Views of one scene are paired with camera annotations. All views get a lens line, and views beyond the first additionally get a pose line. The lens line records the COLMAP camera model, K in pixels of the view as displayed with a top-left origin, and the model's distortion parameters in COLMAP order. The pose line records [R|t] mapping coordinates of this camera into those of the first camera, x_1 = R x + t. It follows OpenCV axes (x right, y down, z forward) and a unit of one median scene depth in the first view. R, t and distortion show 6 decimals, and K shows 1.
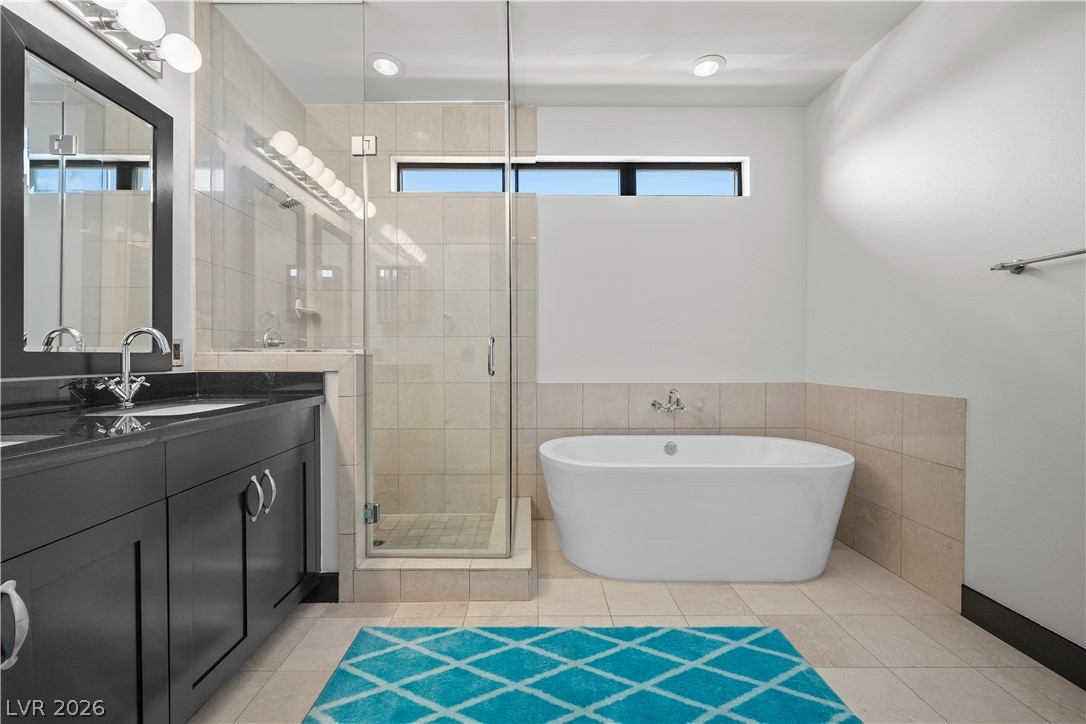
lens RADIAL K [[431.9, 0, 535.7], [0, 431.9, 361.8], [0, 0, 1]] dist [-0.003440, -0.000546]
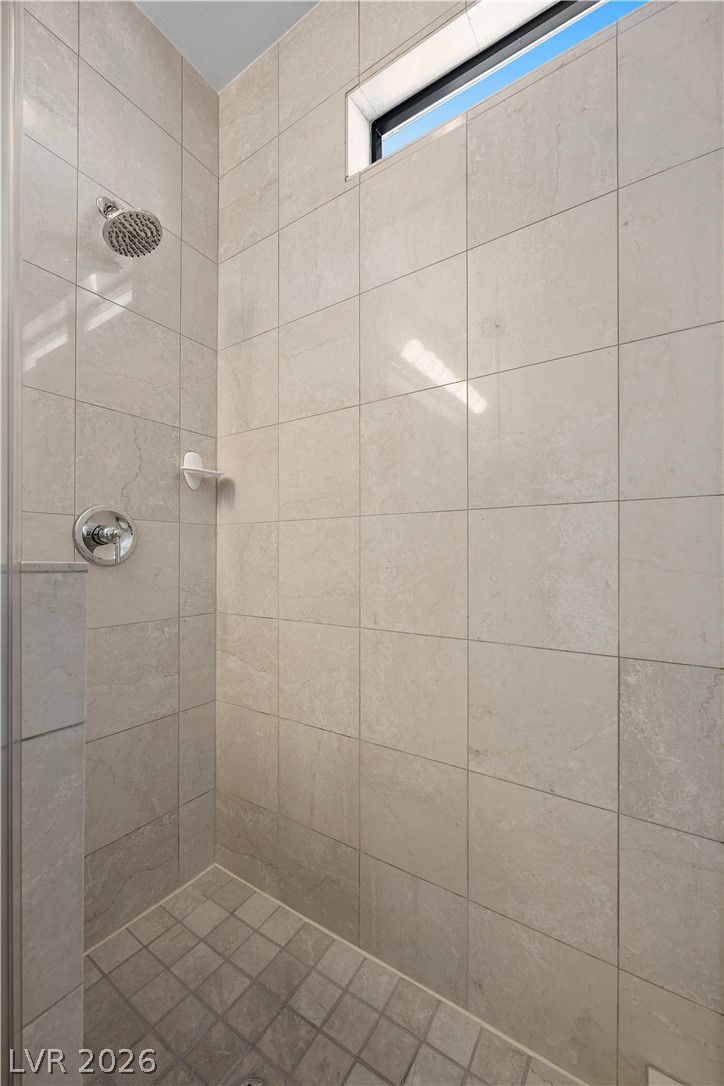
lens RADIAL K [[431.9, 0, 361.5], [0, 431.9, 550.4], [0, 0, 1]] dist [-0.003440, -0.000546]
pose [[0.828305, 0.000952, -0.560276, -0.126146], [-0.010879, 0.999837, -0.014383, -0.029619], [0.560171, 0.018009, 0.828181, 0.972807]]
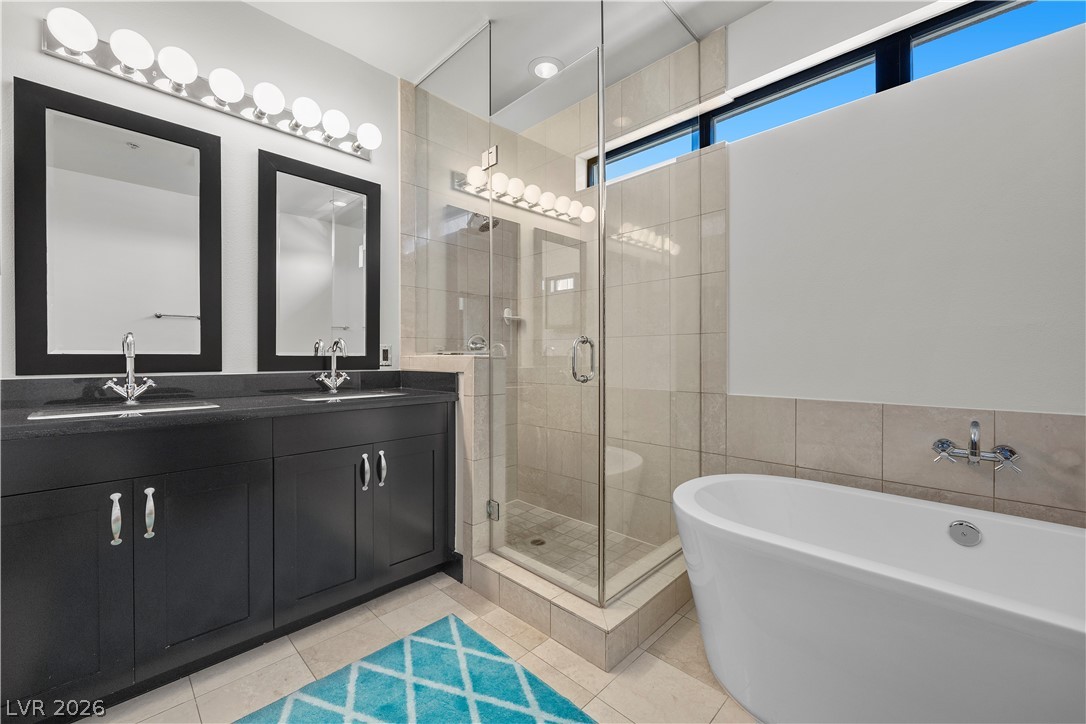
lens RADIAL K [[431.9, 0, 535.8], [0, 431.9, 361.5], [0, 0, 1]] dist [-0.003440, -0.000546]
pose [[0.703706, 0.007284, -0.710454, 0.447180], [-0.010320, 0.999947, 0.000030, -0.007346], [0.710416, 0.007311, 0.703744, 0.356086]]
